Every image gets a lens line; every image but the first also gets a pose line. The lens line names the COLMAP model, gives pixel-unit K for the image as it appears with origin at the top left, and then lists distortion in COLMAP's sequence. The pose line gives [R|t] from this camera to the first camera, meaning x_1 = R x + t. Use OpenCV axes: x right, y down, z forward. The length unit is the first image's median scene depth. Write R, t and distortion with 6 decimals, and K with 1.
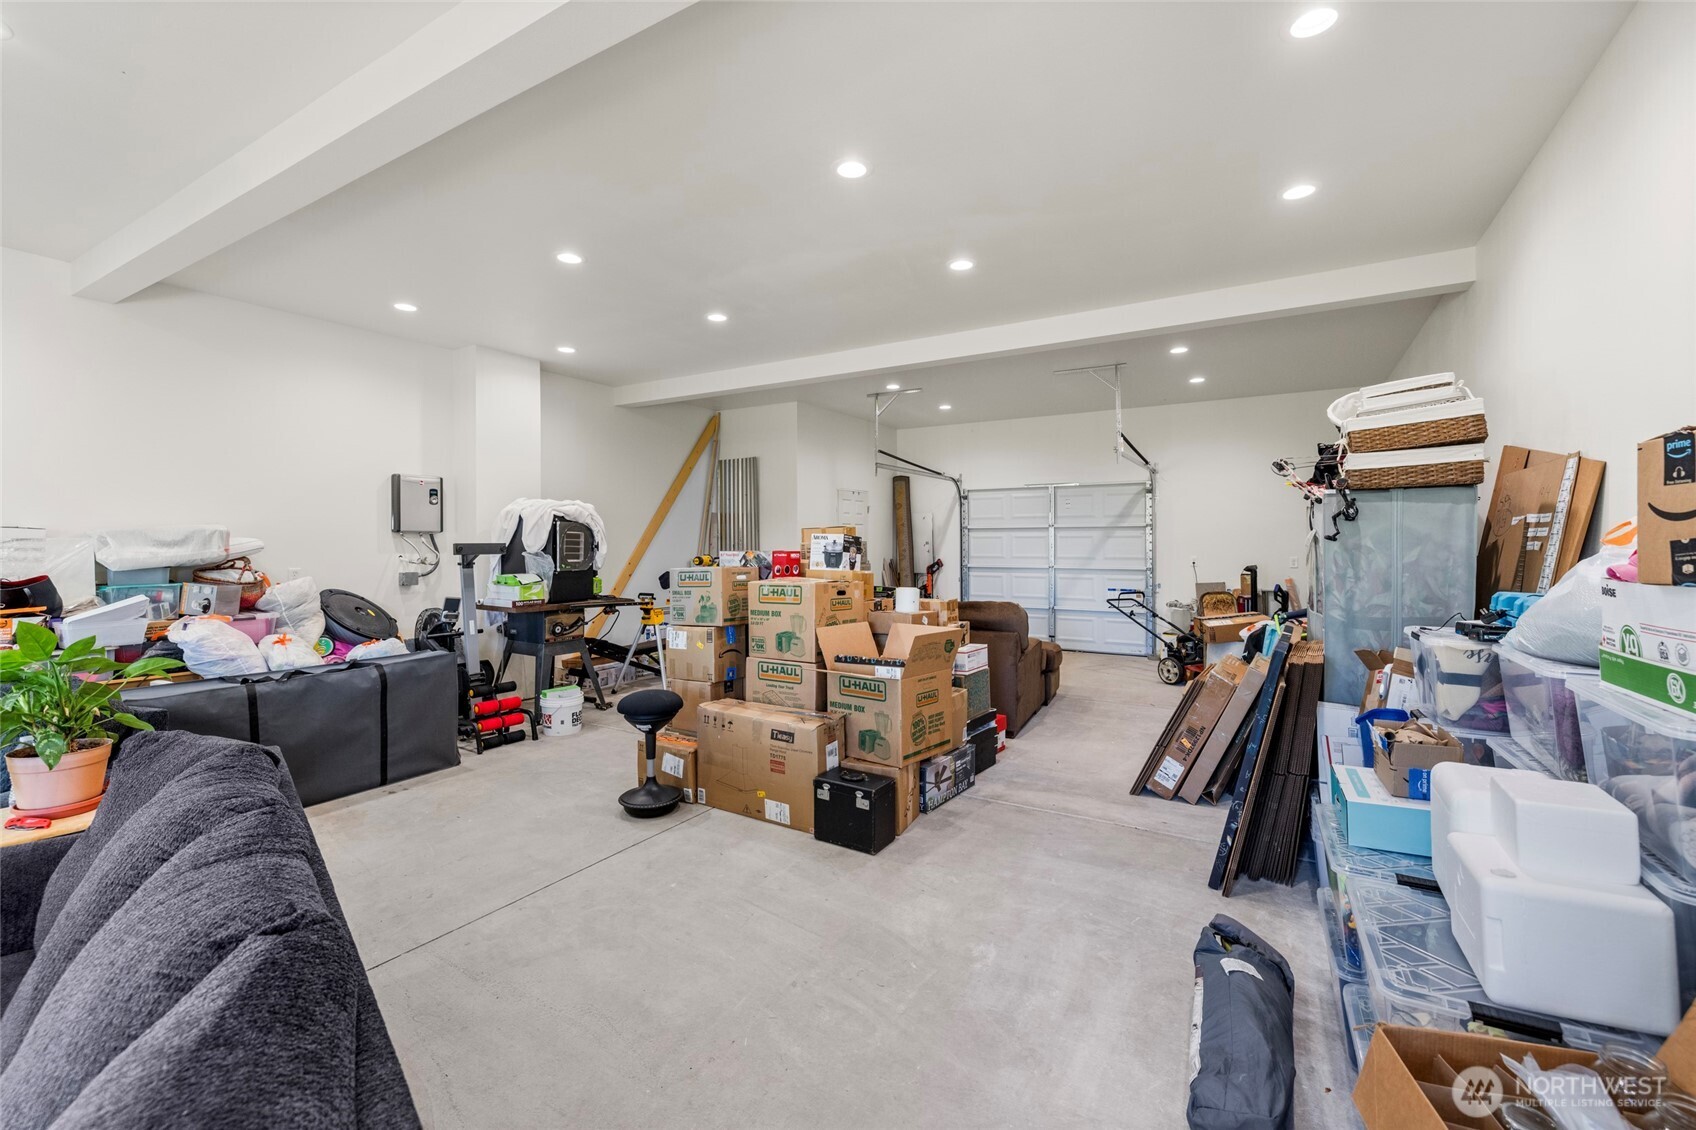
lens RADIAL K [[717.4, 0, 845.5], [0, 717.4, 552.1], [0, 0, 1]] dist [0.000709, -0.000477]
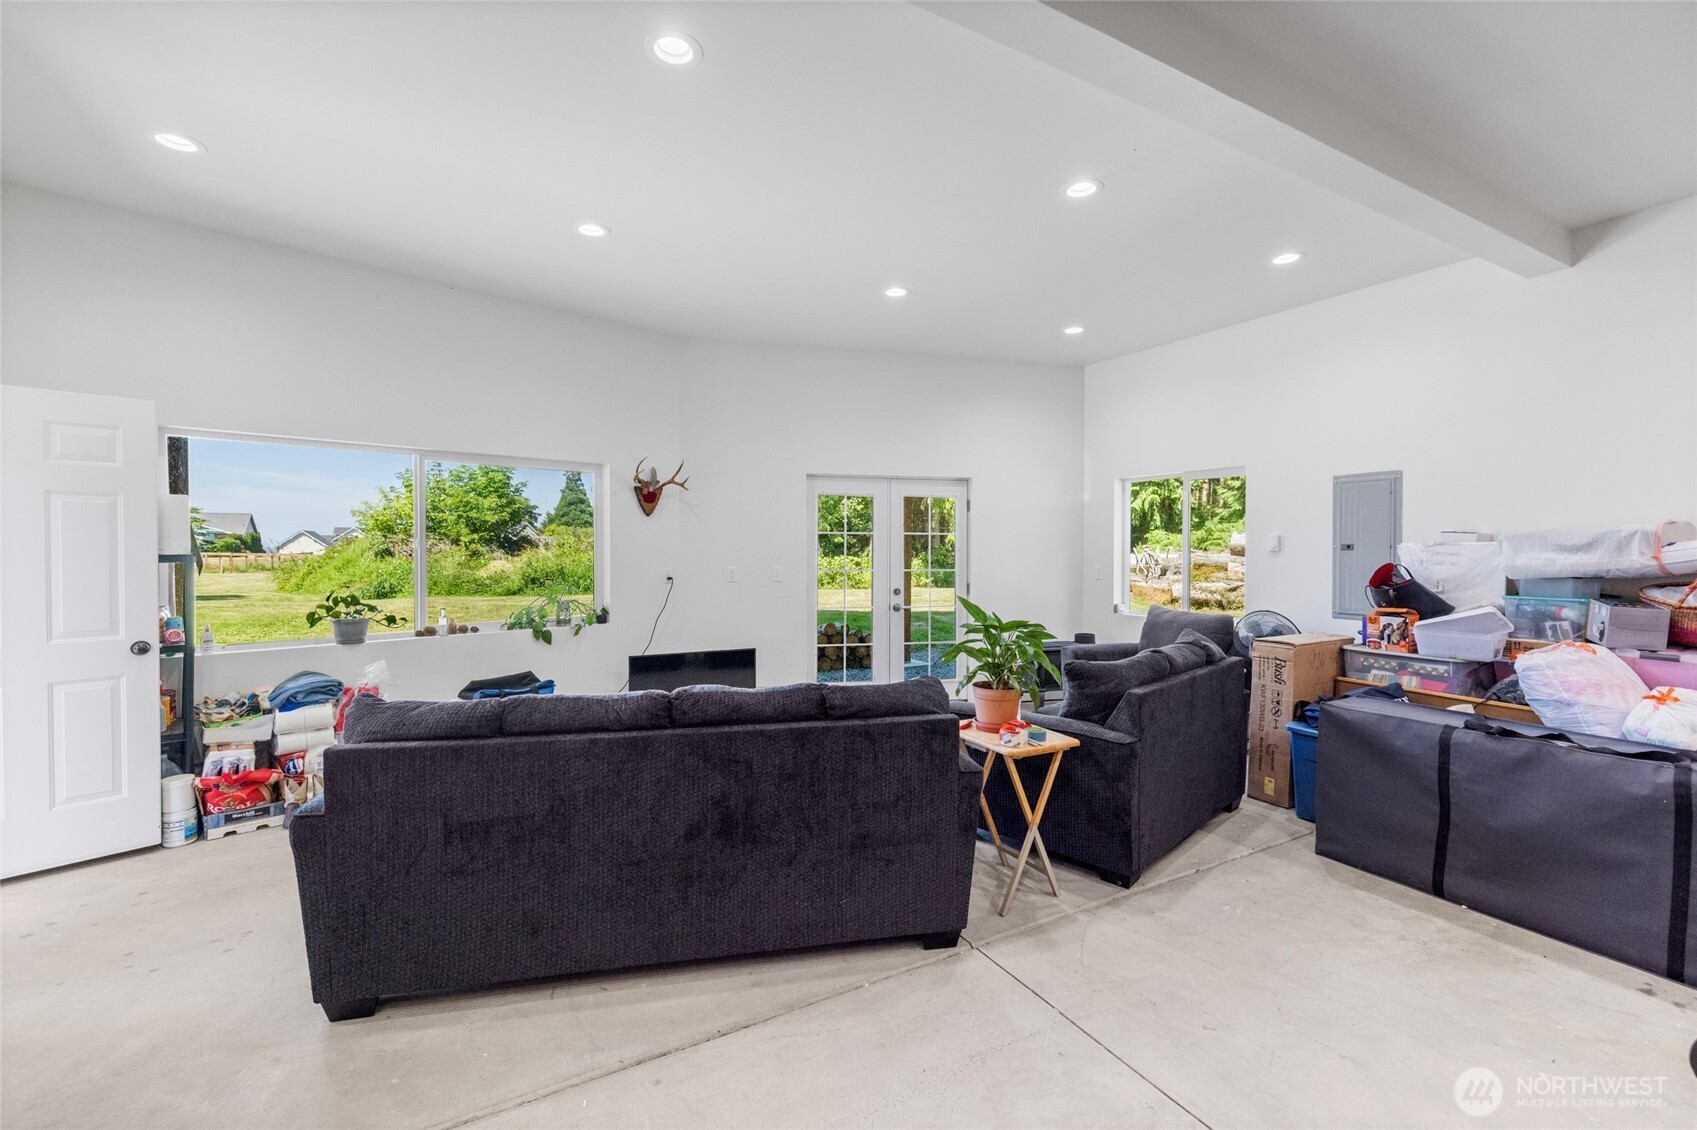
lens RADIAL K [[717.8, 0, 846.8], [0, 717.8, 558.3], [0, 0, 1]] dist [0.000709, -0.000477]
pose [[-0.507120, 0.022829, -0.861573, 0.167304], [-0.006554, 0.999518, 0.030342, -0.020661], [0.861851, 0.021034, -0.506726, 0.717023]]
